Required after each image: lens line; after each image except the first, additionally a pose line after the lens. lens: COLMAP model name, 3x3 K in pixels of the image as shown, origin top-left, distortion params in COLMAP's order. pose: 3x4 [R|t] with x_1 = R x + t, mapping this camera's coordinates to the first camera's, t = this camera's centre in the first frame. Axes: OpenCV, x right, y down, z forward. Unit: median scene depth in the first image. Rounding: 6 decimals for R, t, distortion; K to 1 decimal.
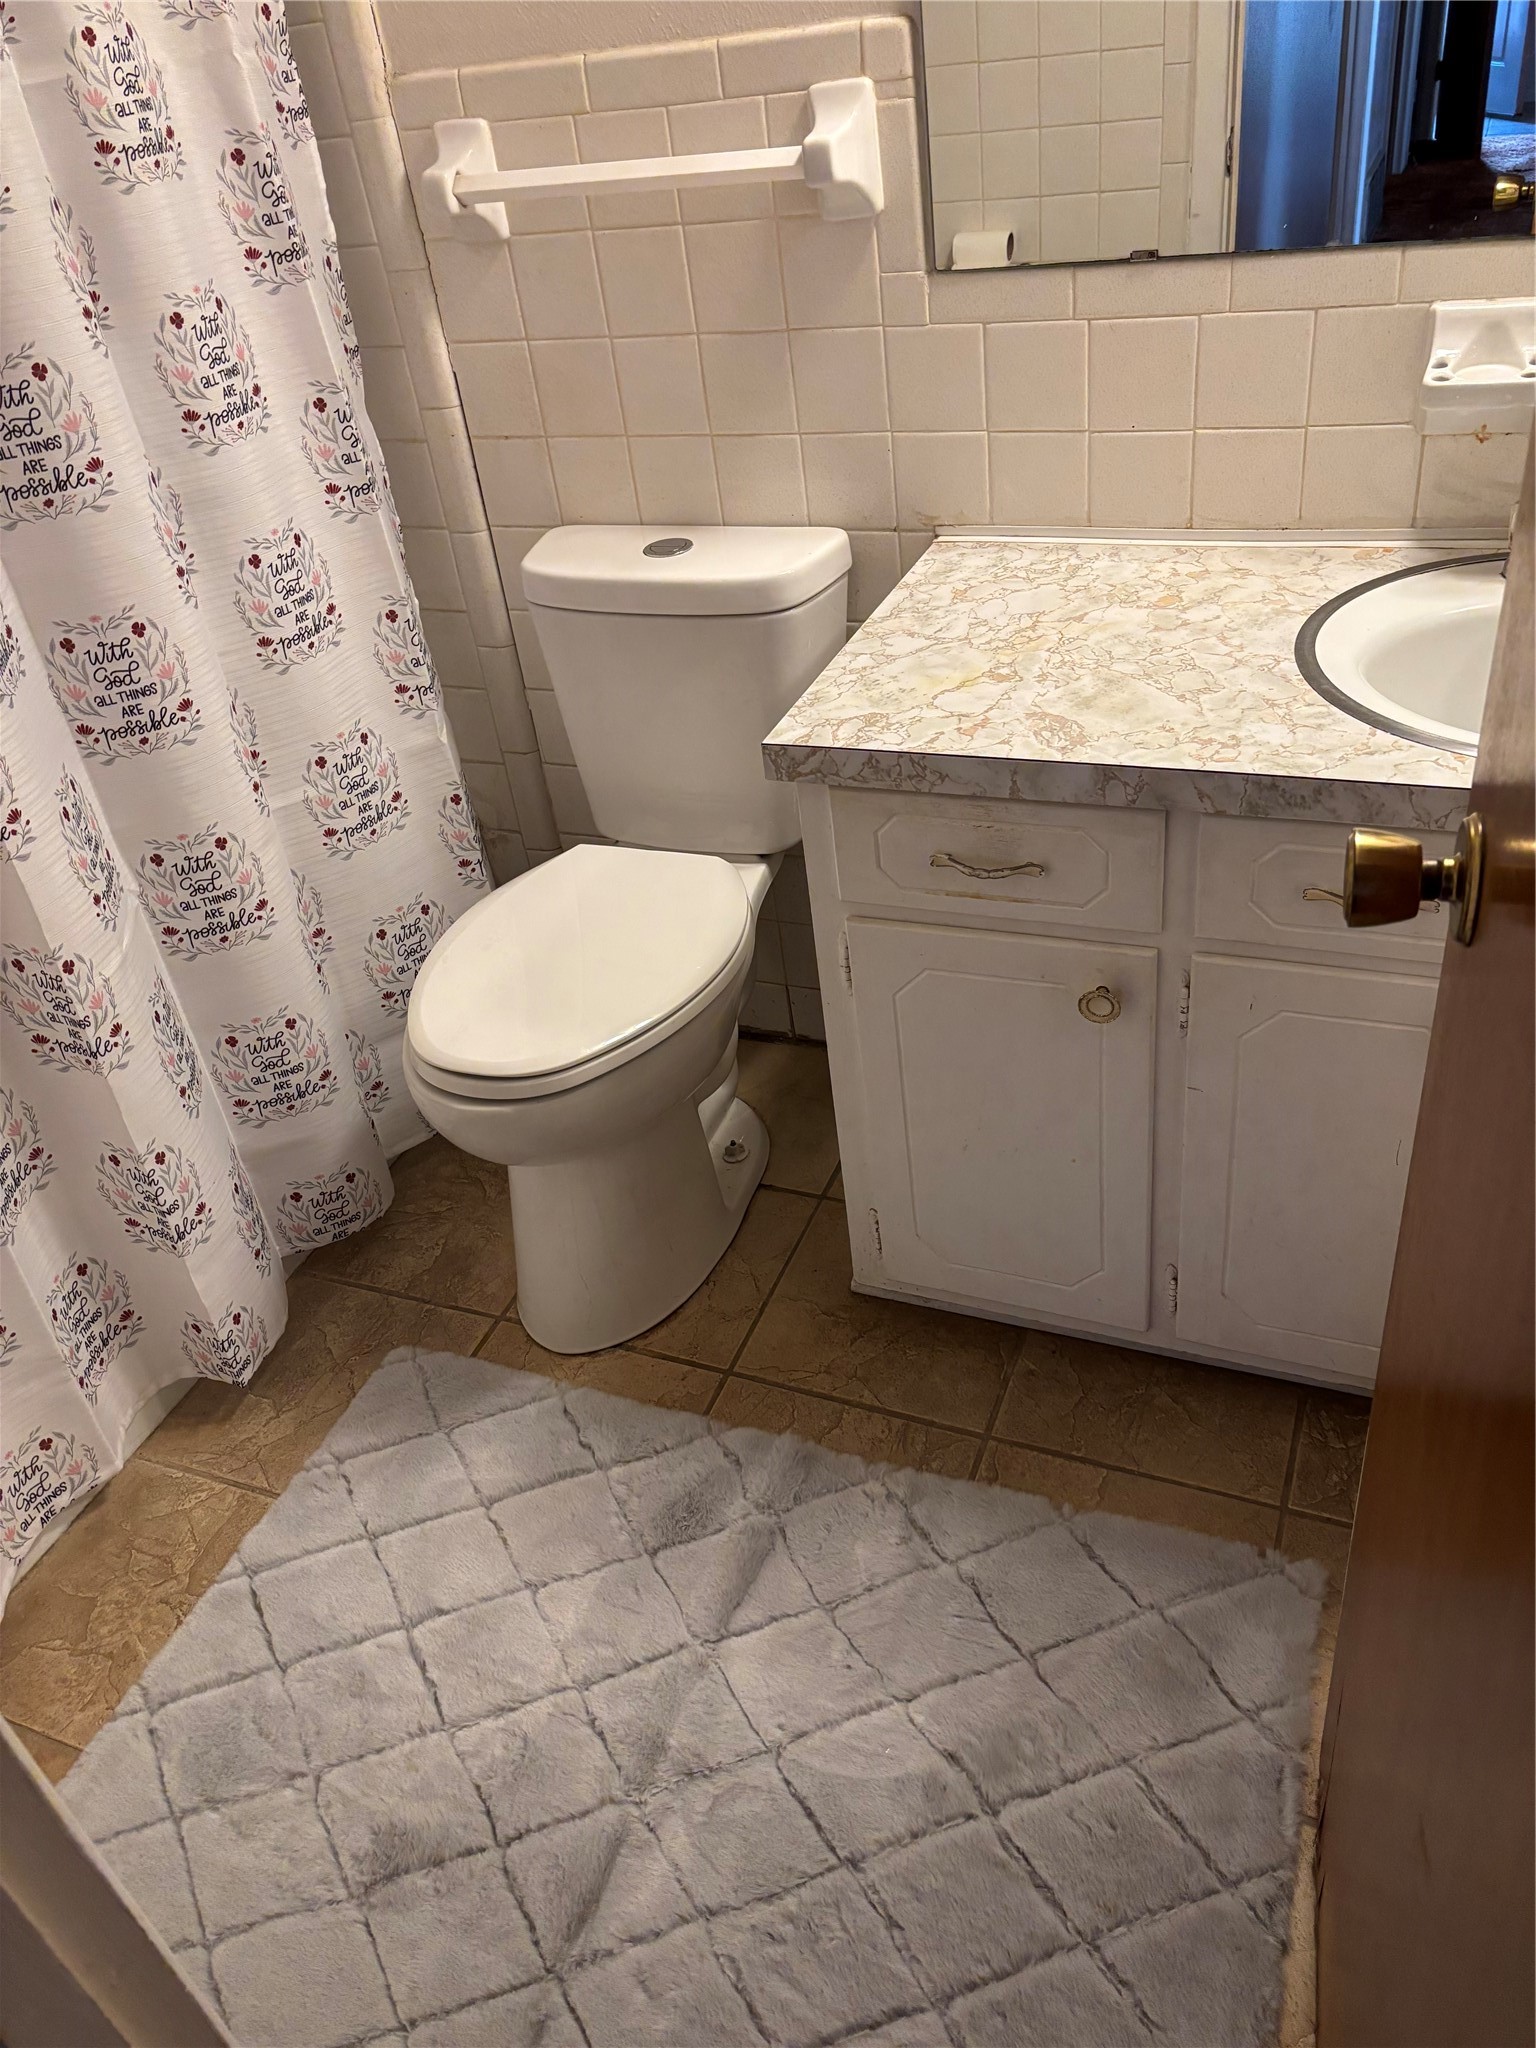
lens RADIAL K [[1556.6, 0, 764.1], [0, 1556.6, 1031.6], [0, 0, 1]] dist [0.020263, -0.020968]
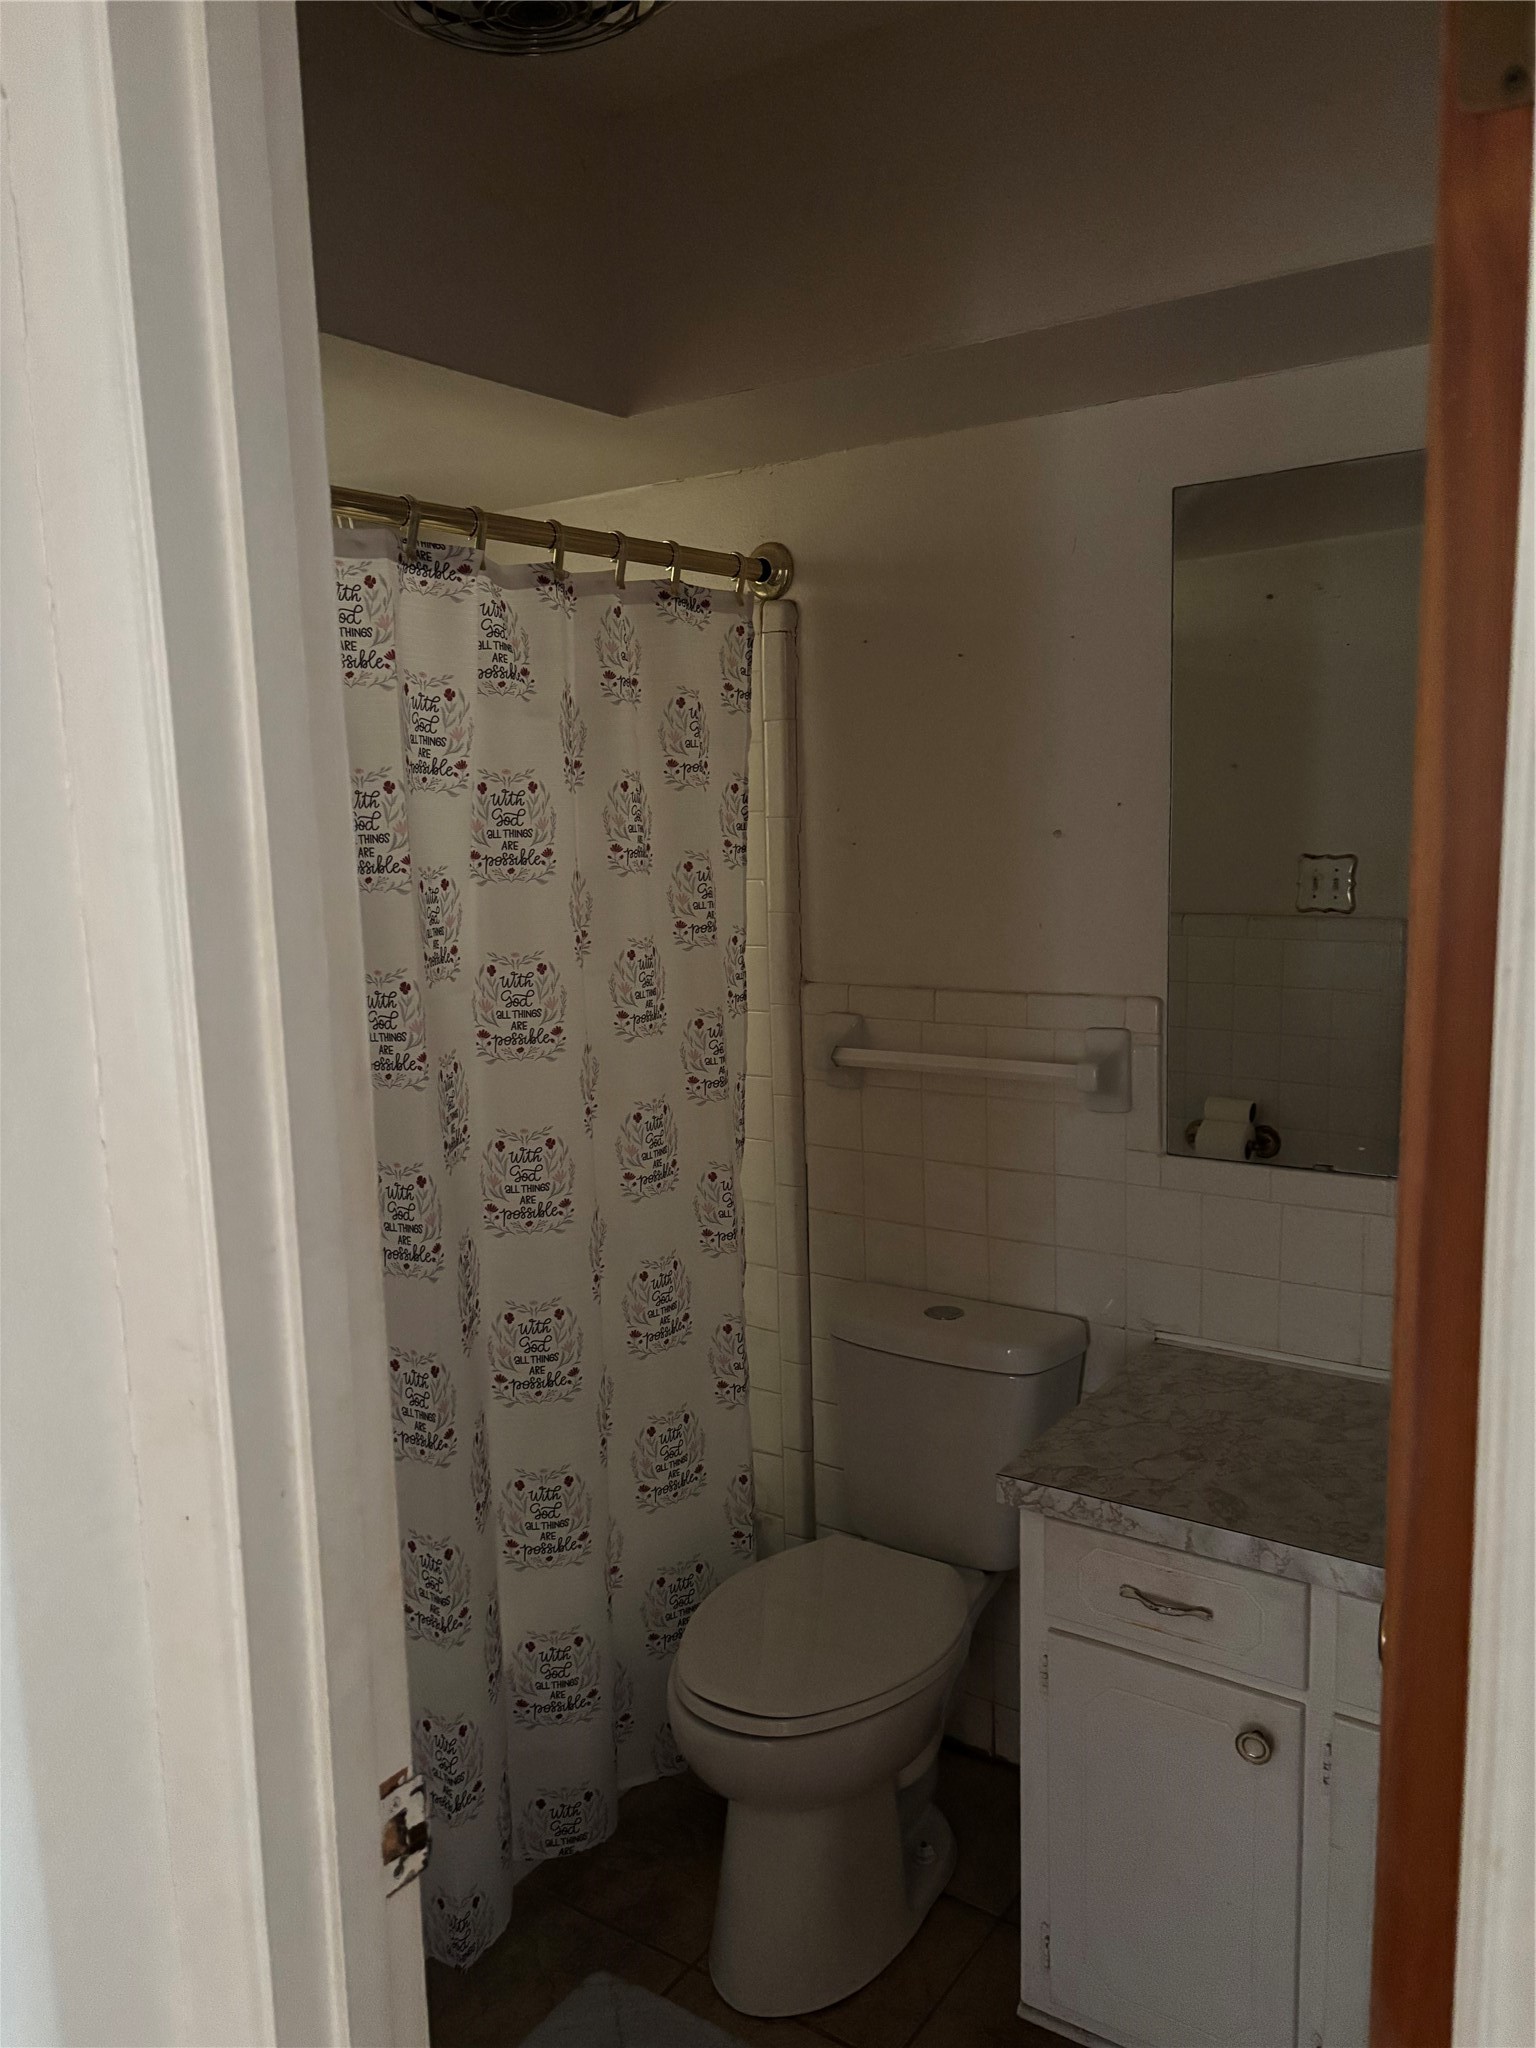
lens RADIAL K [[1556.6, 0, 759.2], [0, 1556.6, 1032.3], [0, 0, 1]] dist [0.020263, -0.020968]
pose [[0.973922, 0.121907, -0.191351, 0.007850], [-0.193376, 0.887134, -0.419046, 0.064575], [0.118669, 0.445121, 0.887572, -0.311607]]
